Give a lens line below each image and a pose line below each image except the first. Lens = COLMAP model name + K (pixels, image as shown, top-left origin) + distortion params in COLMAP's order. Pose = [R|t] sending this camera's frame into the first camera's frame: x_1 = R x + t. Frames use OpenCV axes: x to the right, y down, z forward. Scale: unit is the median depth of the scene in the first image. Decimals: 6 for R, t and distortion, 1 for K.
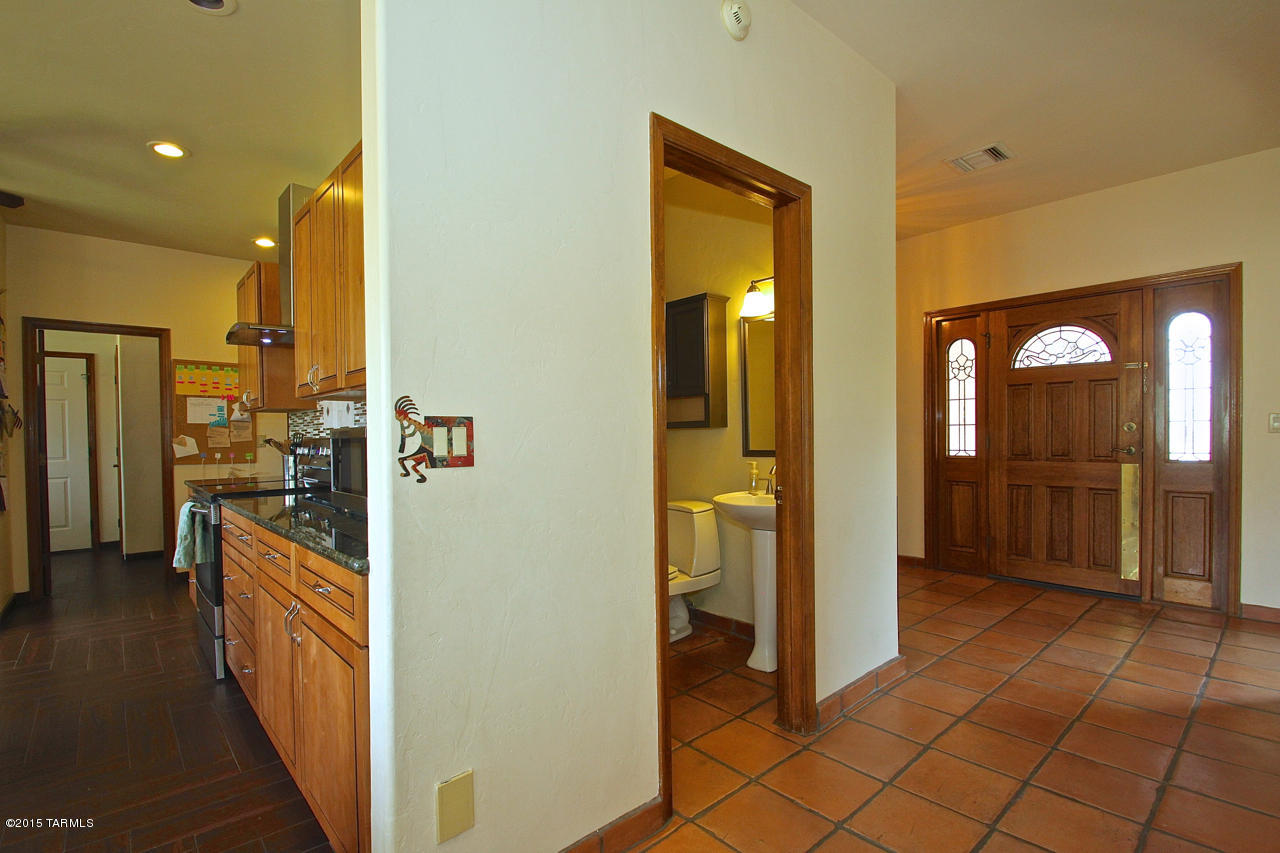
lens RADIAL K [[597.8, 0, 627.2], [0, 597.8, 444.5], [0, 0, 1]] dist [0.010018, -0.016836]
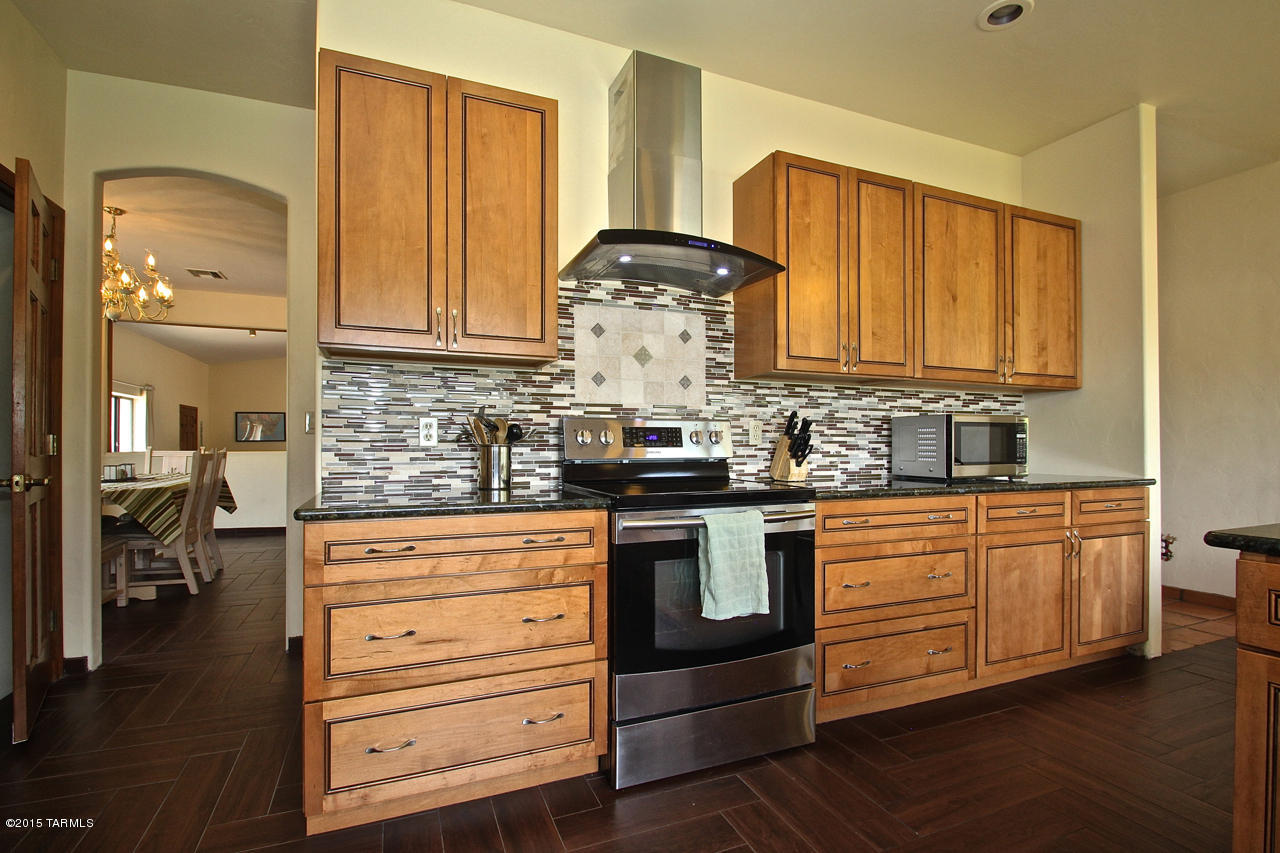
lens RADIAL K [[597.8, 0, 639.0], [0, 597.8, 437.6], [0, 0, 1]] dist [0.010018, -0.016836]
pose [[0.315325, 0.026014, 0.948627, -1.054031], [0.010014, 0.999477, -0.030737, 0.029636], [-0.948931, 0.019191, 0.314899, 0.701803]]
